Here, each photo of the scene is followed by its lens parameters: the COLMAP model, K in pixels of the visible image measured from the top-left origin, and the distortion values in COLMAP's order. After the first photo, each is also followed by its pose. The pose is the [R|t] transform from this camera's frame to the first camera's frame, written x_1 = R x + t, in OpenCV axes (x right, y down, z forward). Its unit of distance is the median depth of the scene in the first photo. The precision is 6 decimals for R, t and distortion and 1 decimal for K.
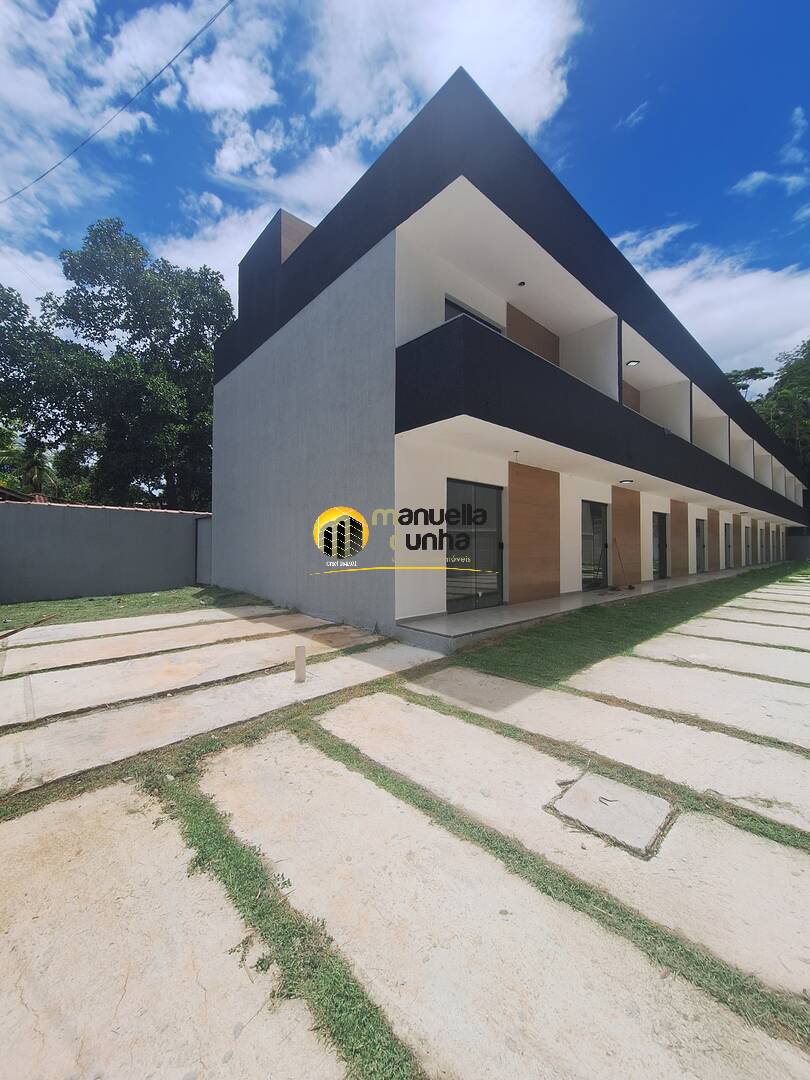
lens RADIAL K [[430.0, 0, 407.8], [0, 430.0, 537.0], [0, 0, 1]] dist [-0.001283, 0.000464]
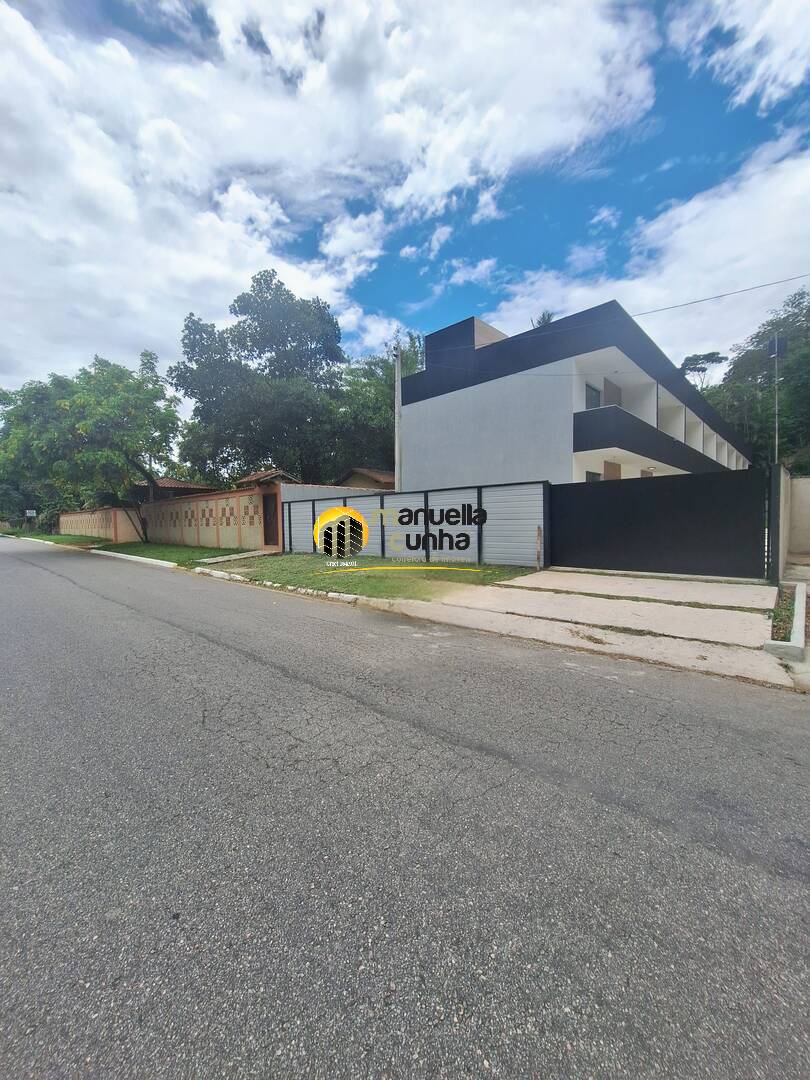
lens RADIAL K [[432.4, 0, 409.8], [0, 432.4, 541.0], [0, 0, 1]] dist [0.002481, 0.000529]
pose [[0.996384, -0.028849, 0.079917, -1.378498], [0.023337, 0.997339, 0.069072, 0.051866], [-0.081697, -0.066958, 0.994405, -1.535985]]
